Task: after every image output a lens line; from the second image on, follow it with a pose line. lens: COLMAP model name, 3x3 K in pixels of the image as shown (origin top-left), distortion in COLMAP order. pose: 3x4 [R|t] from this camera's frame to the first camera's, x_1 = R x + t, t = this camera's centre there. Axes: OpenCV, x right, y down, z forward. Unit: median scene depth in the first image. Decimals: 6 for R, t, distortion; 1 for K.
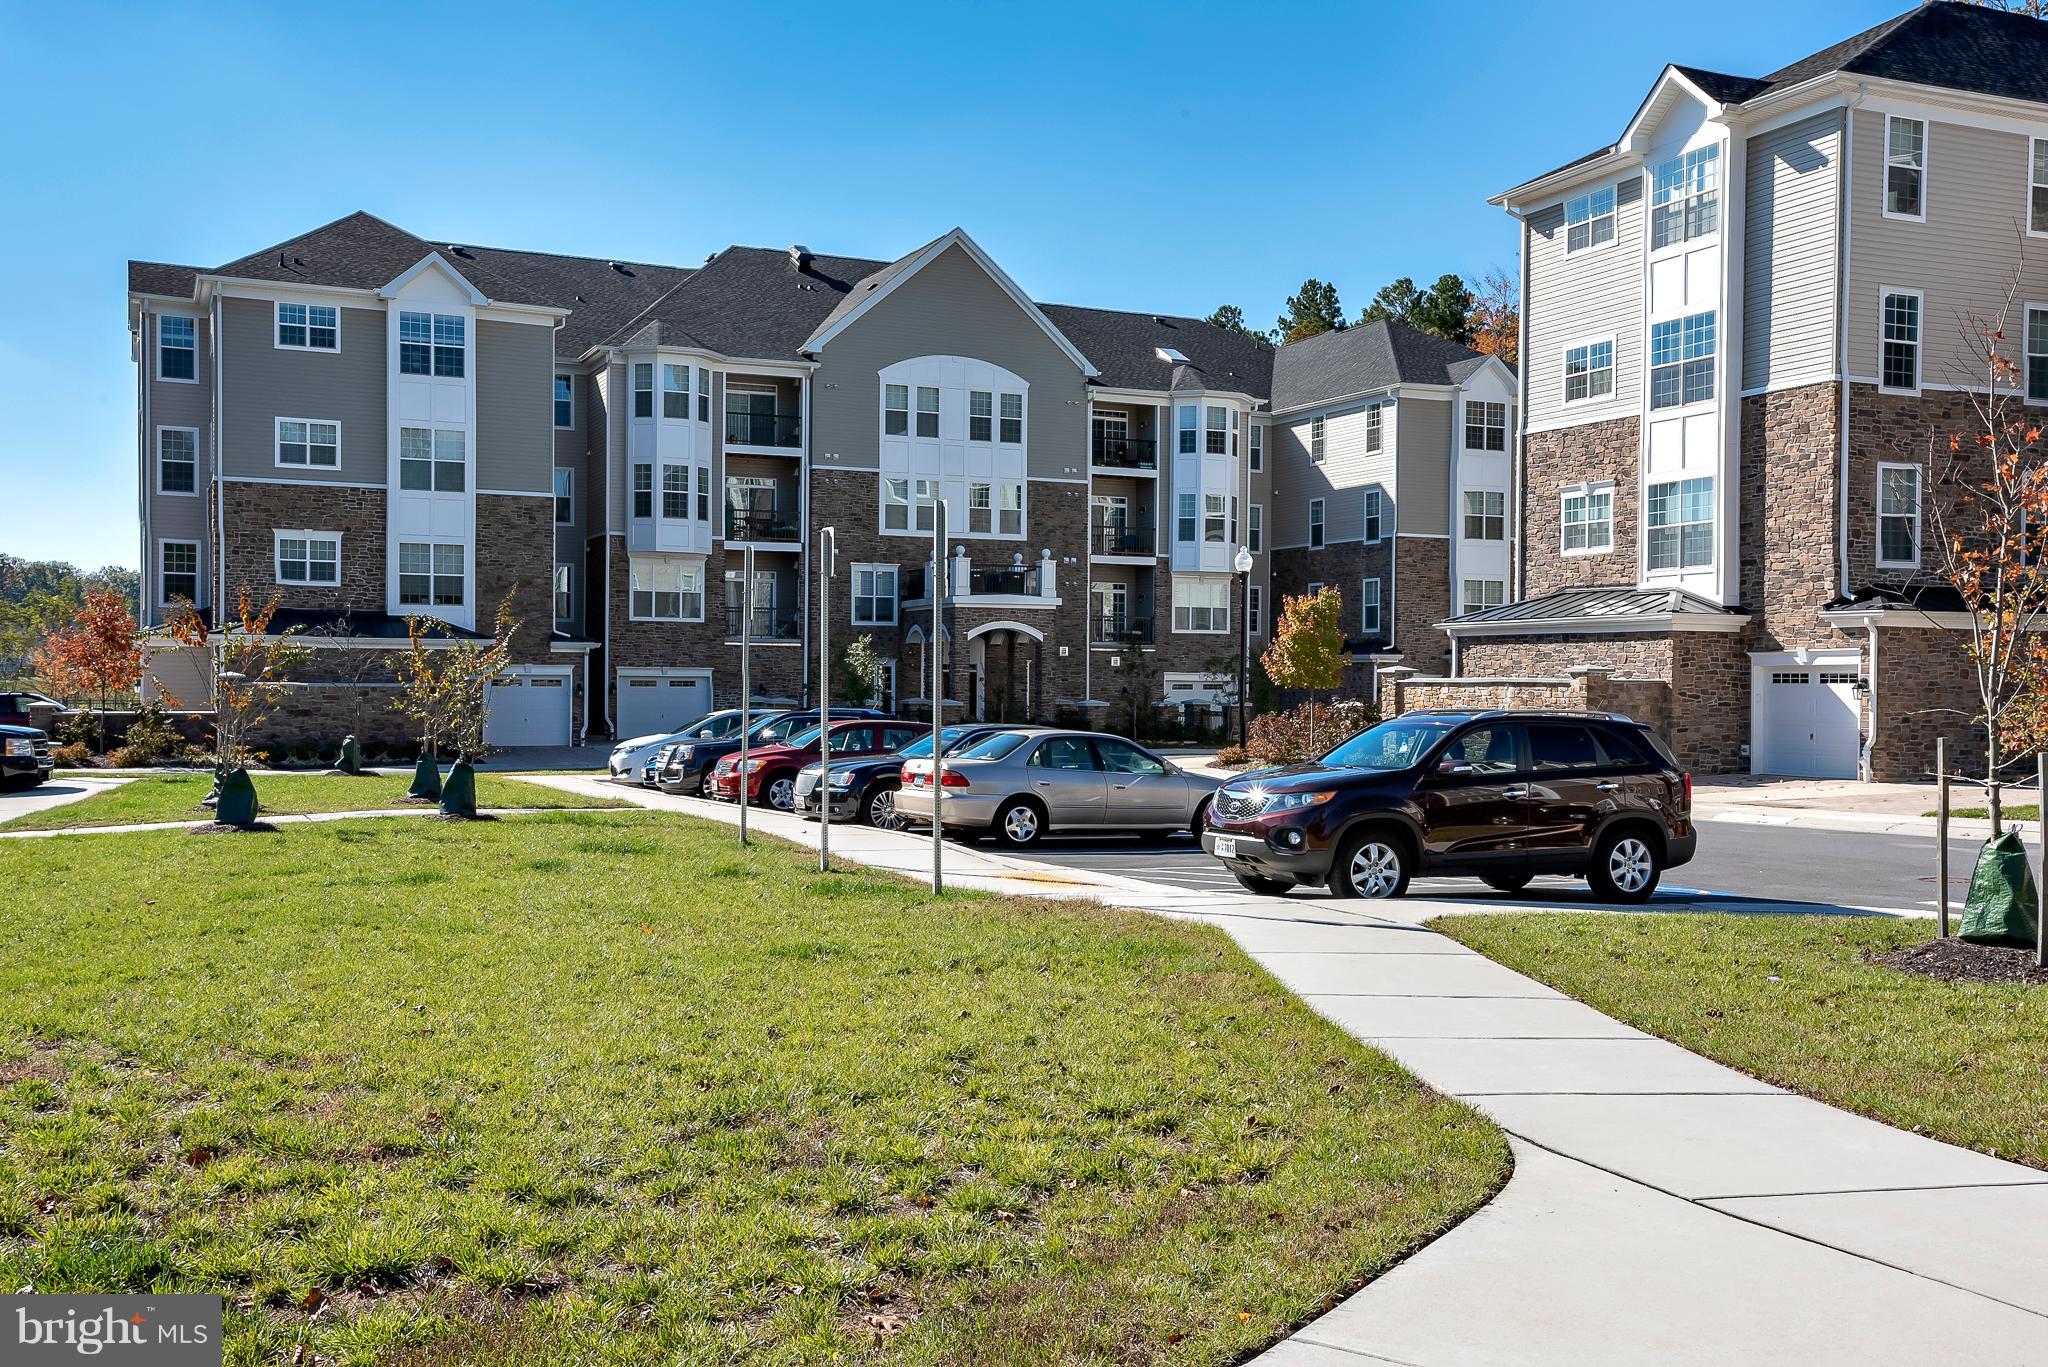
lens RADIAL K [[2025.3, 0, 1063.0], [0, 2025.3, 687.4], [0, 0, 1]] dist [0.076732, 0.000000]
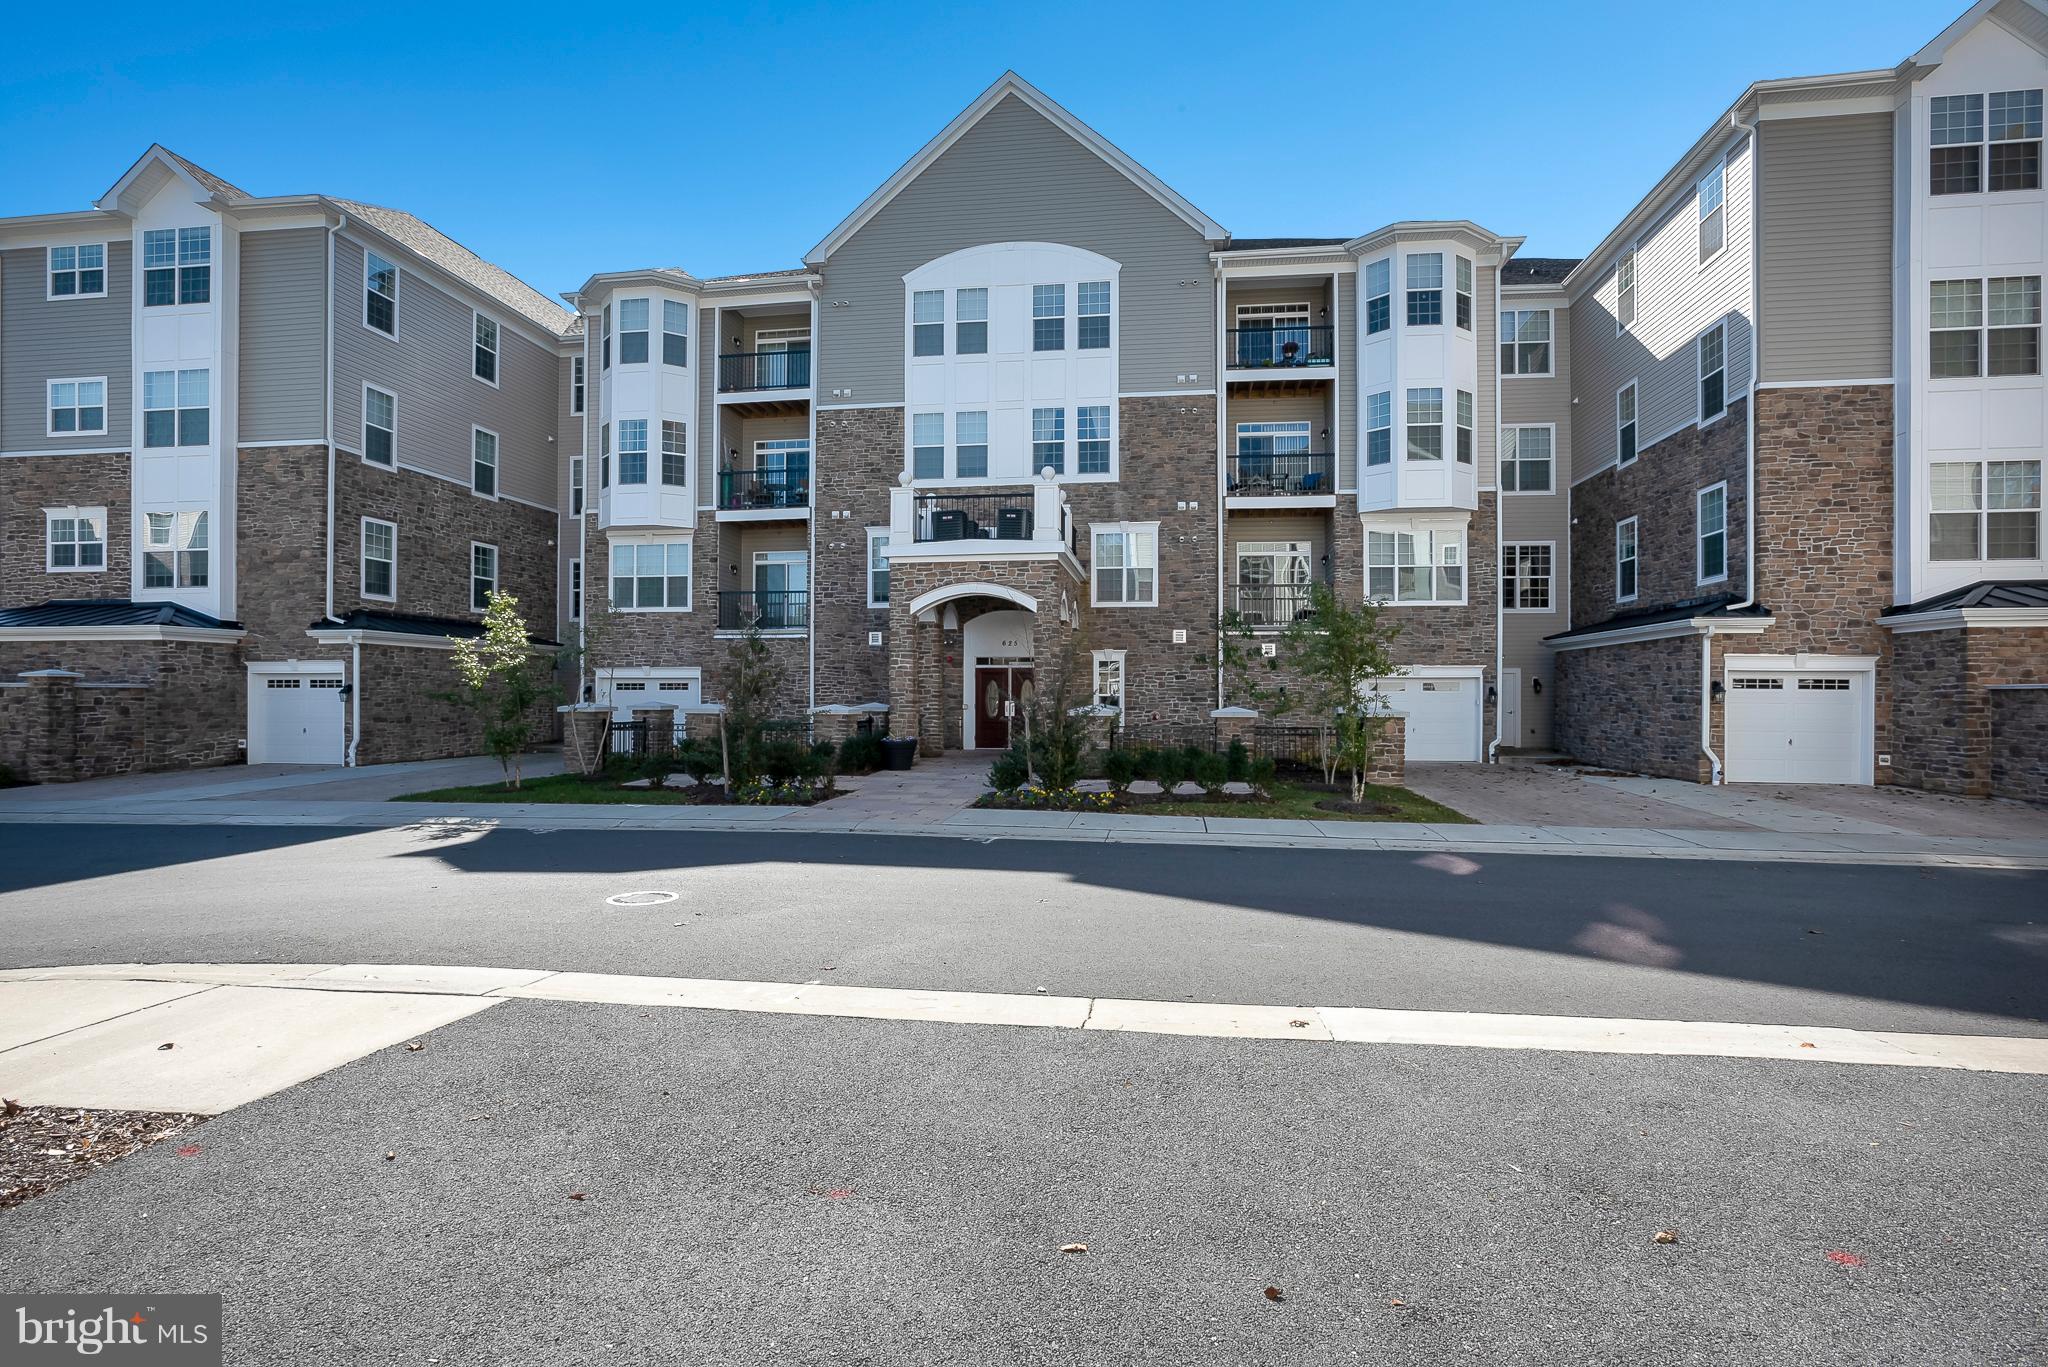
lens RADIAL K [[984.0, 0, 1034.6], [0, 984.0, 683.0], [0, 0, 1]] dist [-0.026378, 0.006033]
pose [[0.836674, -0.011751, -0.547576, 0.147710], [0.004052, 0.999875, -0.015266, 0.003318], [0.547687, 0.010554, 0.836617, 0.707458]]
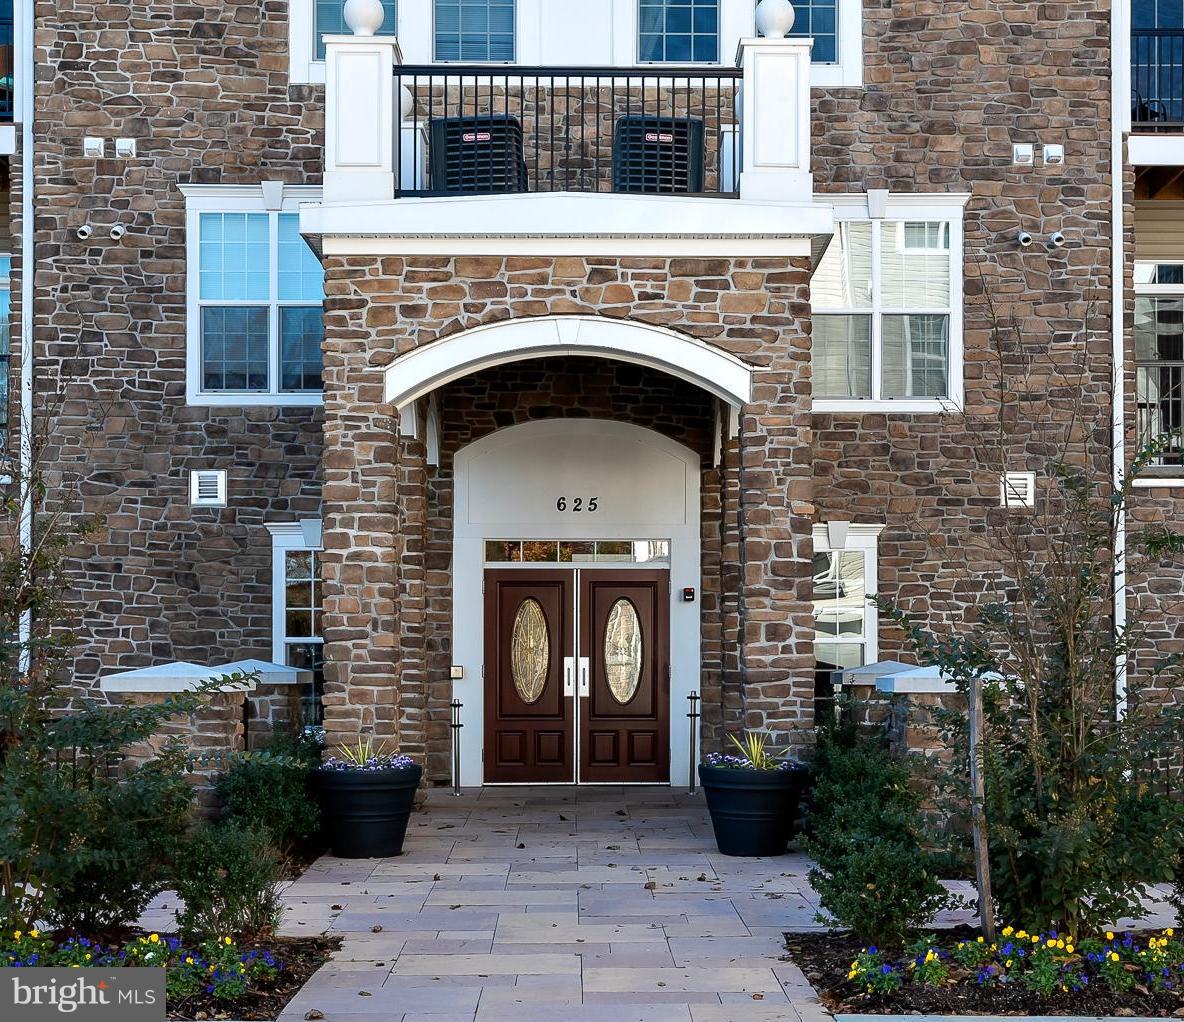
lens RADIAL K [[2014.8, 0, 602.3], [0, 2014.8, 517.5], [0, 0, 1]] dist [0.174949, 0.000000]
pose [[0.909375, -0.036687, -0.414357, 0.063270], [0.005498, 0.997076, -0.076214, 0.006283], [0.415941, 0.067028, 0.906918, 0.751814]]
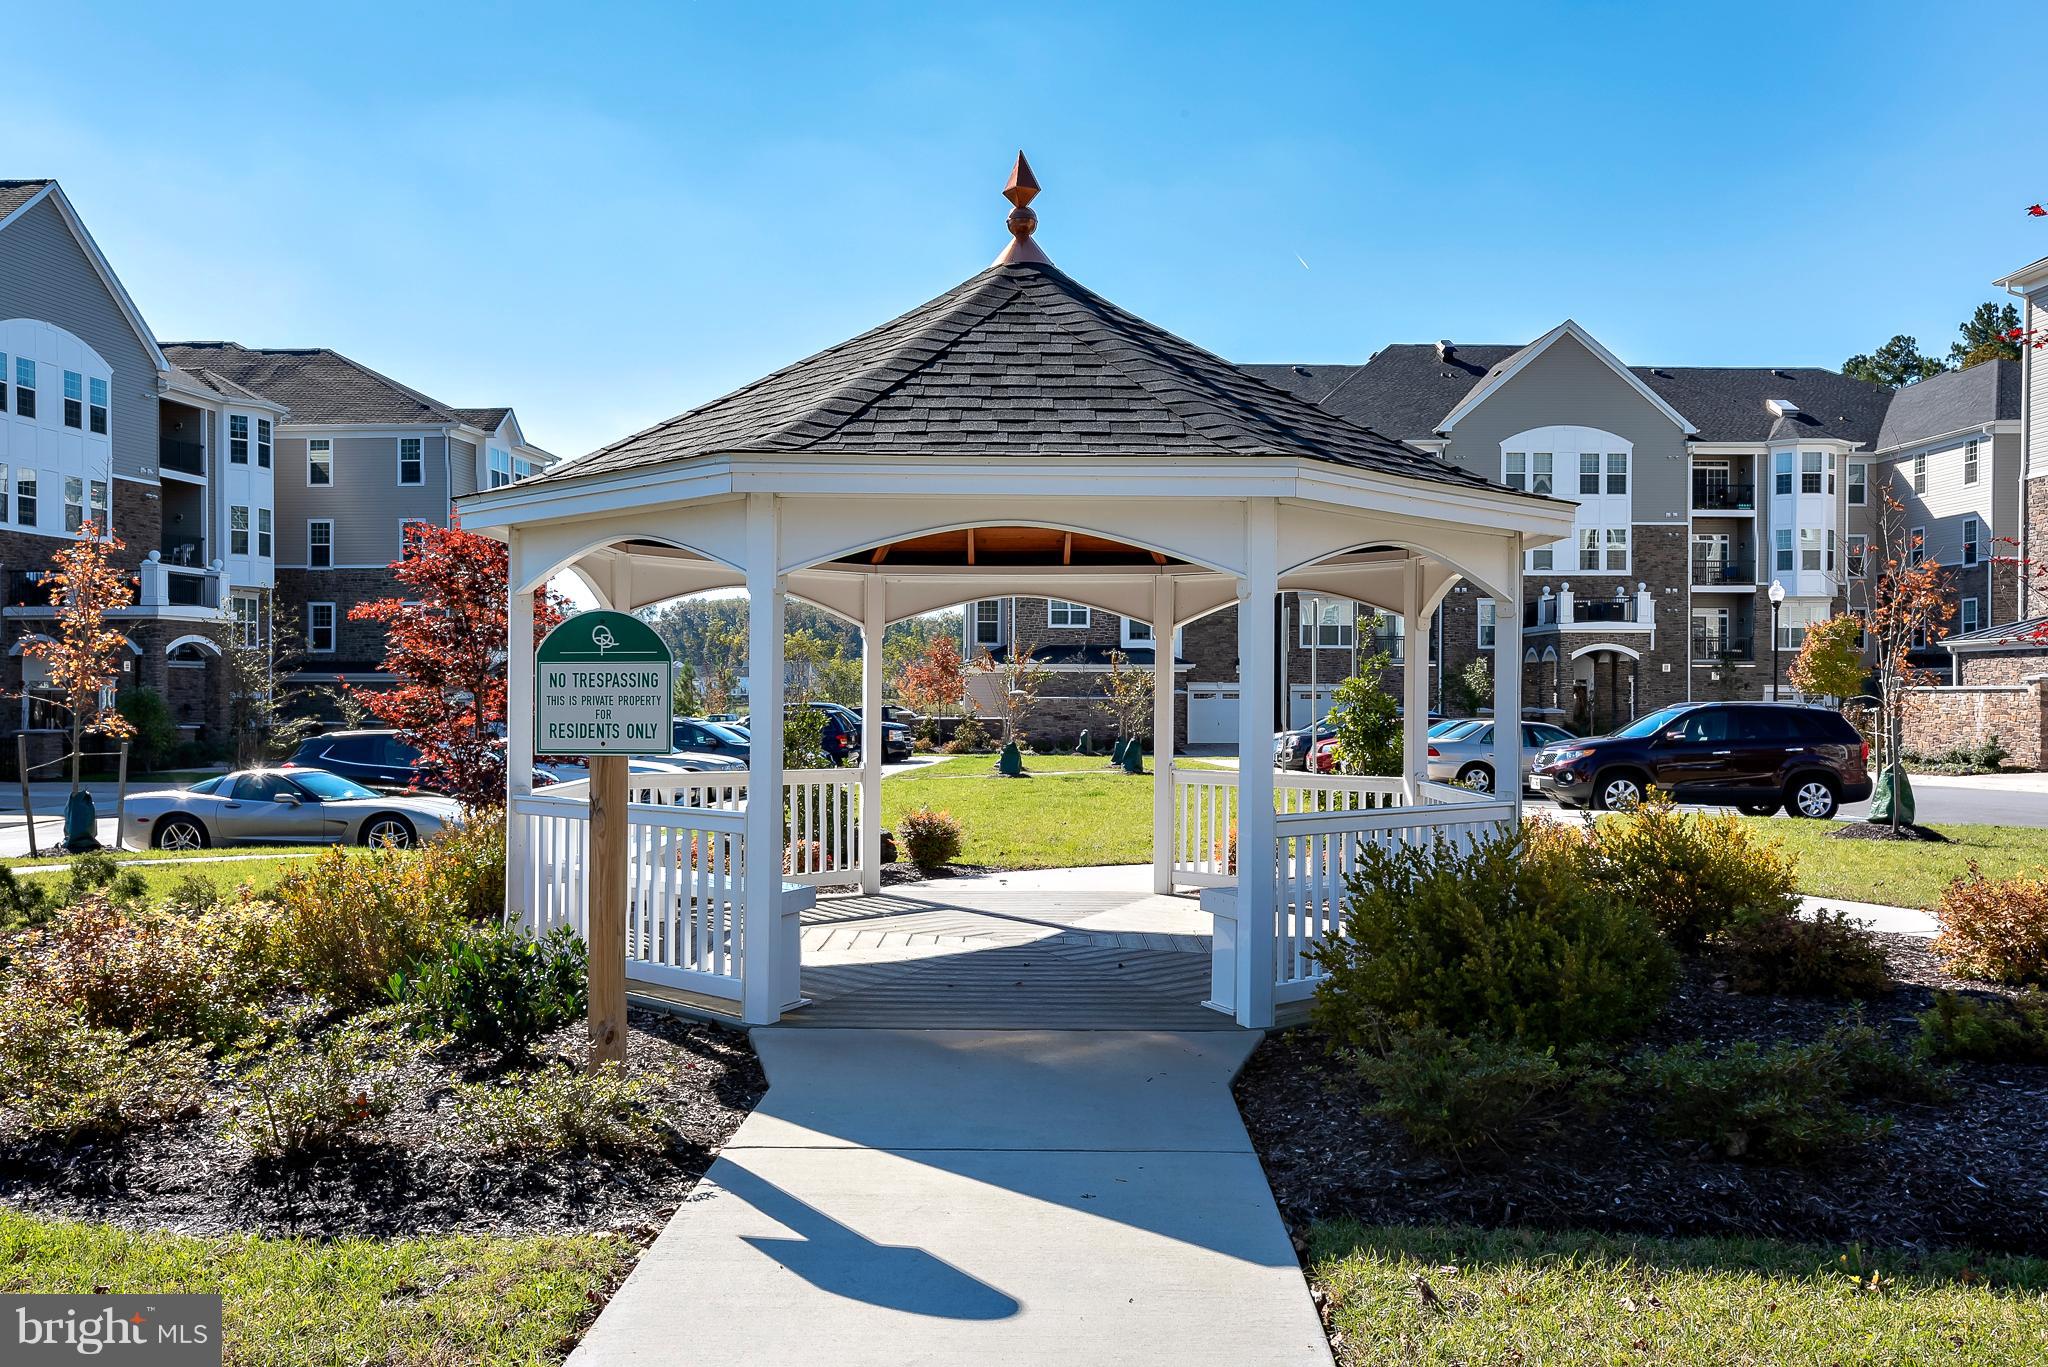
lens RADIAL K [[1818.9, 0, 1037.0], [0, 1818.9, 680.1], [0, 0, 1]] dist [0.080551, 0.030599]
pose [[0.927810, -0.009491, -0.372933, 0.060601], [0.004488, 0.999888, -0.014279, 0.002934], [0.373026, 0.011574, 0.927749, -0.131745]]
